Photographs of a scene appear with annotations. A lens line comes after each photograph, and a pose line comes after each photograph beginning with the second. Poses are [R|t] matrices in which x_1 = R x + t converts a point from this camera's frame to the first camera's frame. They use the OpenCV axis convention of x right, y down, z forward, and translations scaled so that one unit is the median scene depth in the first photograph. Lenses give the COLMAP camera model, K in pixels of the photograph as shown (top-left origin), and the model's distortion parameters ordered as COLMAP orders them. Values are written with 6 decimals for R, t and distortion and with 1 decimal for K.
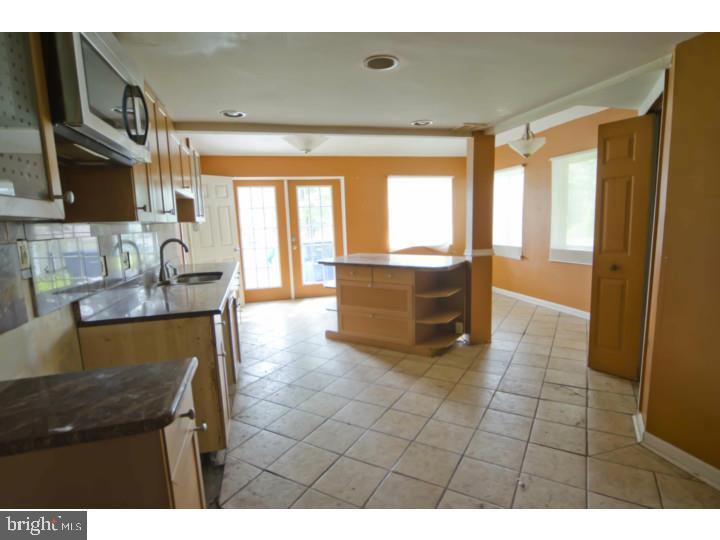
lens RADIAL K [[384.6, 0, 360.5], [0, 384.6, 269.3], [0, 0, 1]] dist [0.002125, -0.001148]
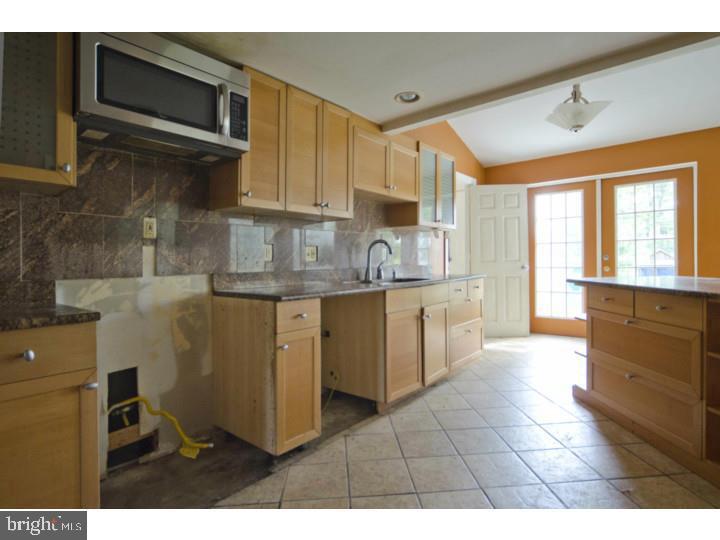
lens RADIAL K [[384.6, 0, 360.9], [0, 384.6, 257.9], [0, 0, 1]] dist [0.002125, -0.001148]
pose [[0.573783, 0.022753, -0.818691, 0.170618], [-0.112440, 0.992337, -0.051226, 0.013570], [0.811252, 0.121446, 0.571944, 0.214395]]
